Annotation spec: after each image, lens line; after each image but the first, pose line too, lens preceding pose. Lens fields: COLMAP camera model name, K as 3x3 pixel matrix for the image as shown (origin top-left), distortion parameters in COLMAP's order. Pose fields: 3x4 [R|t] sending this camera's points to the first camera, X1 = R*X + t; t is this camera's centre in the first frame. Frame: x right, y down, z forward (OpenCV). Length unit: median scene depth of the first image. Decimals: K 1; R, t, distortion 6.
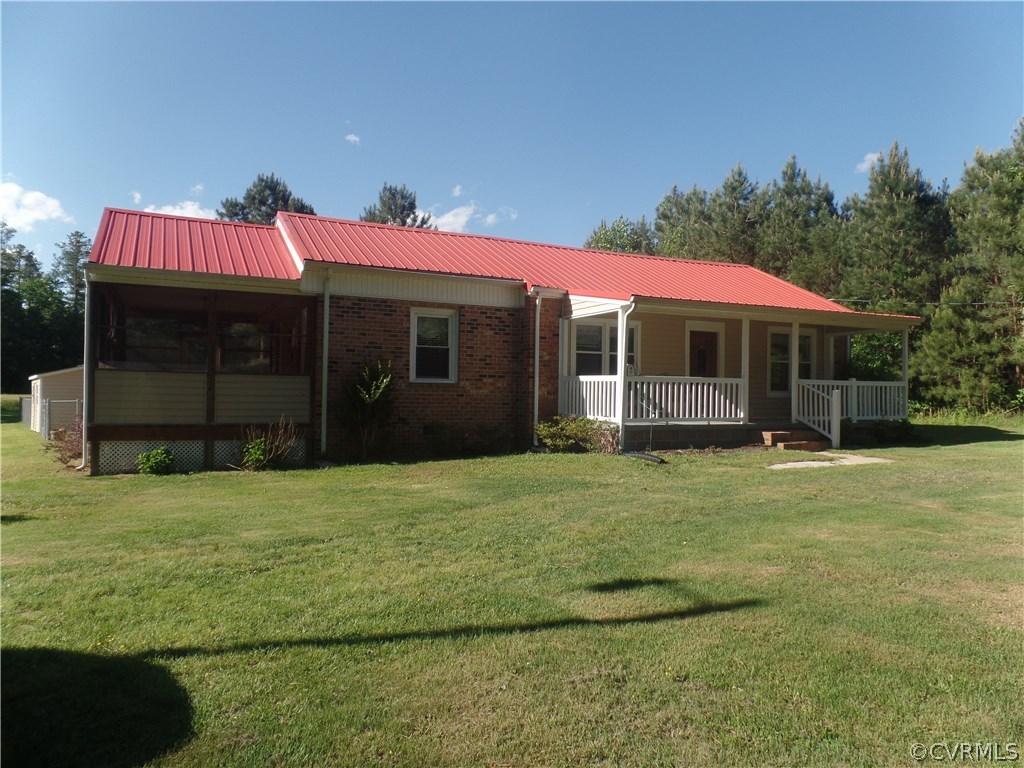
lens RADIAL K [[705.3, 0, 512.0], [0, 705.3, 384.0], [0, 0, 1]] dist [0.024791, 0.000969]
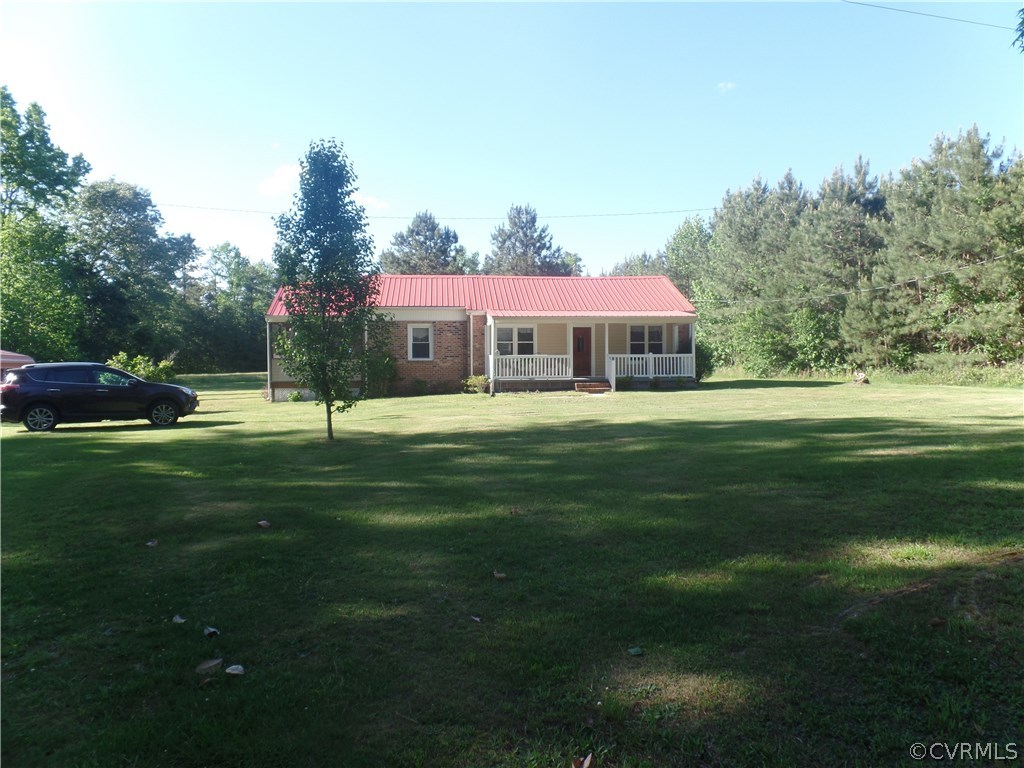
lens RADIAL K [[705.3, 0, 512.0], [0, 705.3, 384.0], [0, 0, 1]] dist [0.024791, 0.000969]
pose [[0.946215, -0.010420, -0.323372, 0.758698], [0.023983, 0.998990, 0.037987, -0.004814], [0.322650, -0.043700, 0.945509, -0.797263]]
